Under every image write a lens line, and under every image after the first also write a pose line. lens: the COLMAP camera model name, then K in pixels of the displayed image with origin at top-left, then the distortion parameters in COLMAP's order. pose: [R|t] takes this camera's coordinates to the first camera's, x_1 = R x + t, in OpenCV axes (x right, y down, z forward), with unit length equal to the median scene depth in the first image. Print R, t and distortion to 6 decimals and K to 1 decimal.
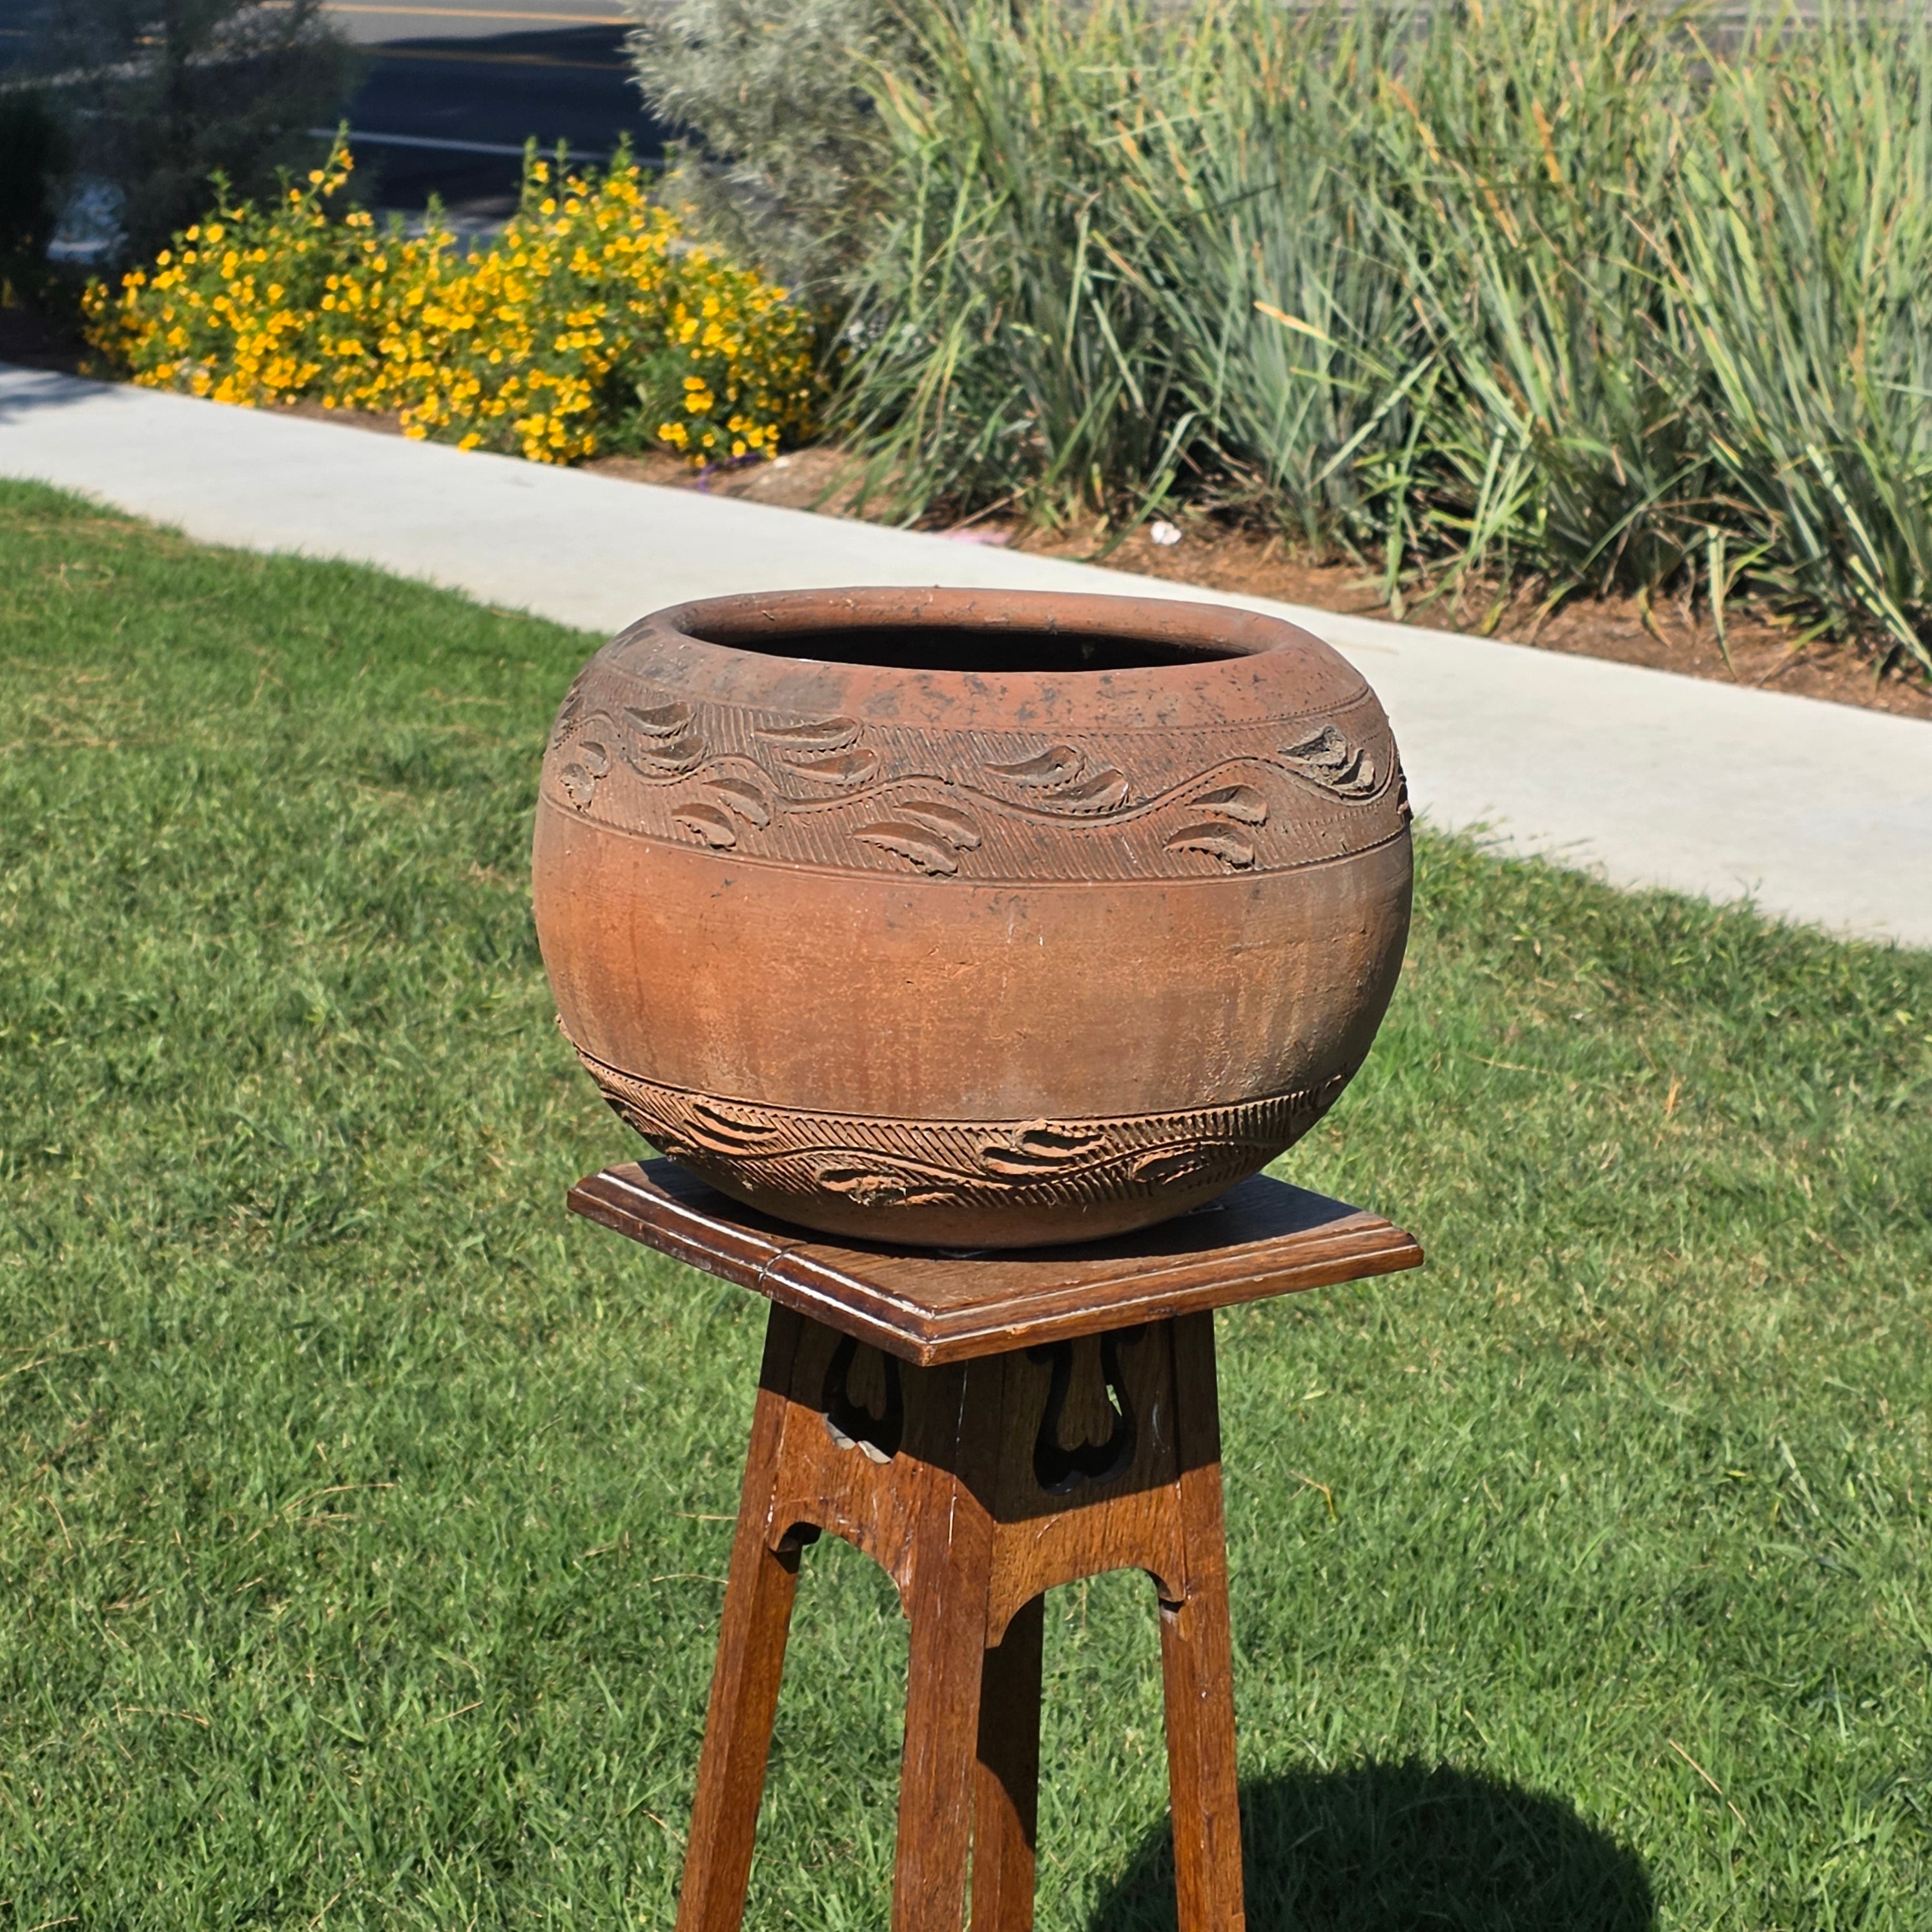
lens RADIAL K [[4349.4, 0, 1313.5], [0, 4349.4, 902.9], [0, 0, 1]] dist [0.152249, -0.472303]
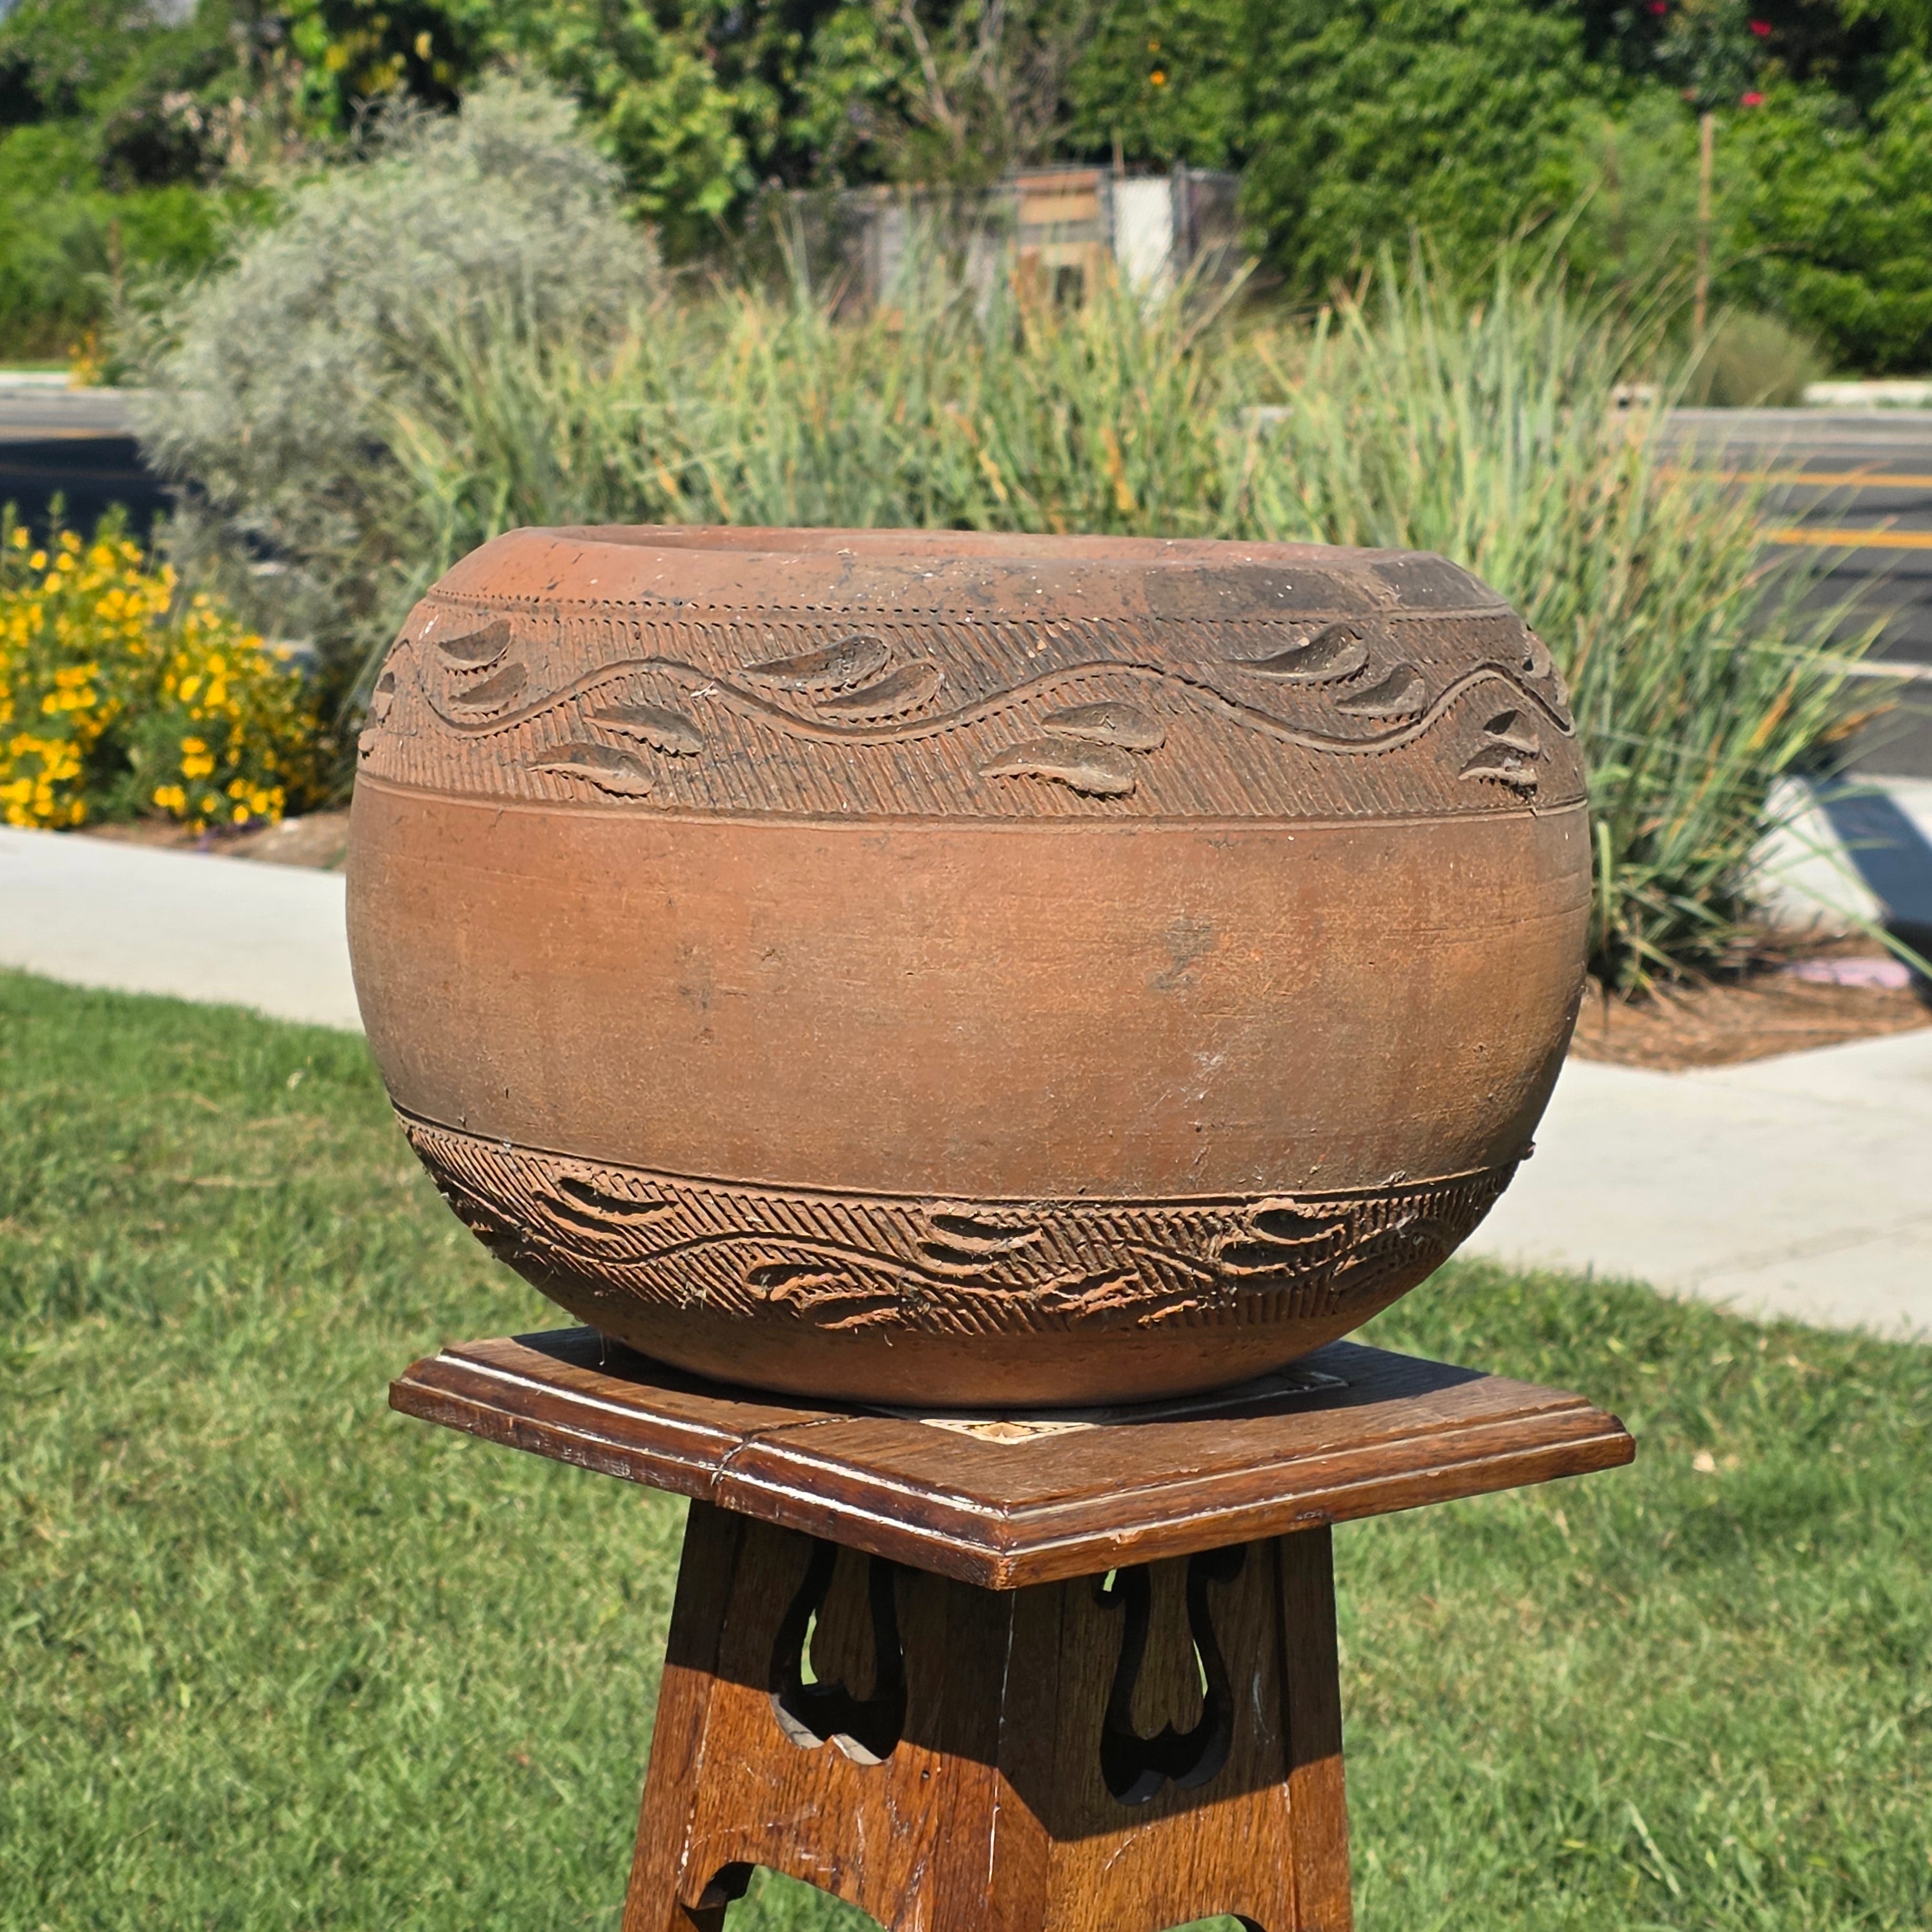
lens RADIAL K [[4385.0, 0, 1112.9], [0, 4385.0, 944.3], [0, 0, 1]] dist [0.188855, -0.530236]
pose [[0.996986, -0.013494, 0.076402, -0.114266], [0.020155, 0.995996, -0.087098, 0.063108], [-0.074921, 0.088375, 0.993266, 0.309503]]
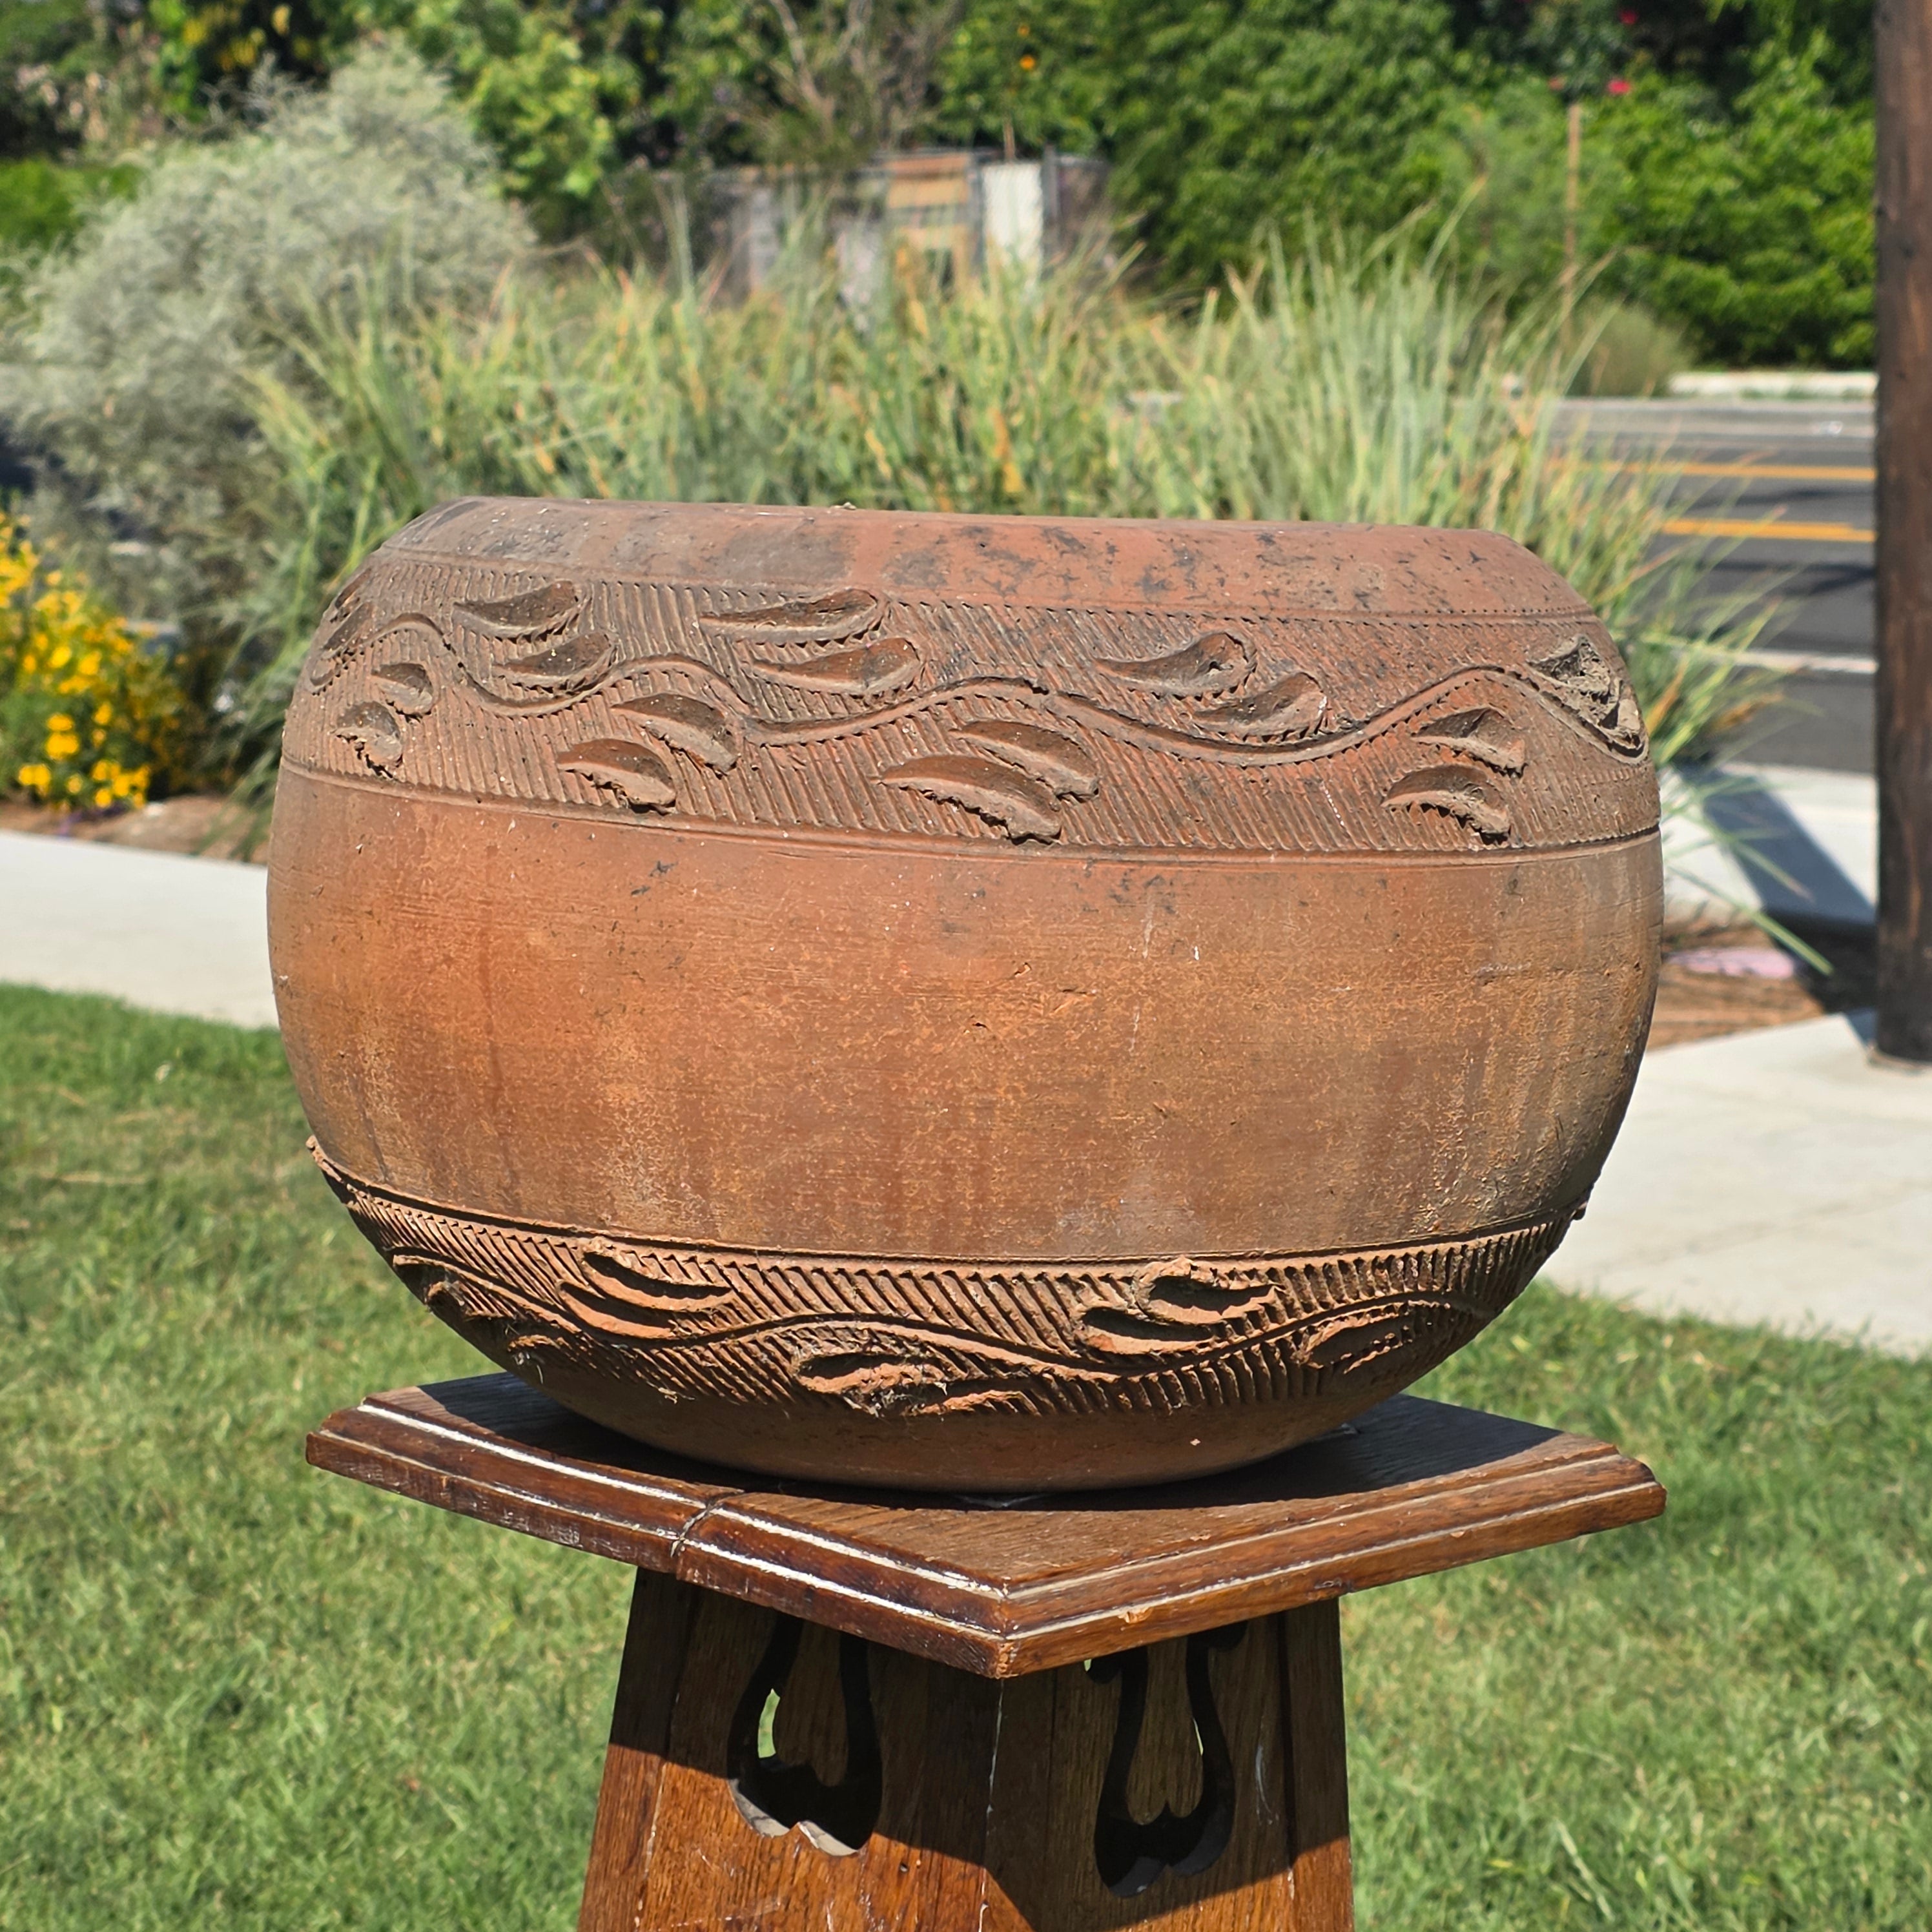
lens RADIAL K [[4372.7, 0, 1169.3], [0, 4372.7, 993.9], [0, 0, 1]] dist [0.196026, -0.592495]
pose [[0.992830, -0.013722, 0.118741, -0.127803], [0.022359, 0.997175, -0.071709, 0.053292], [-0.117421, 0.073849, 0.990333, 0.373579]]
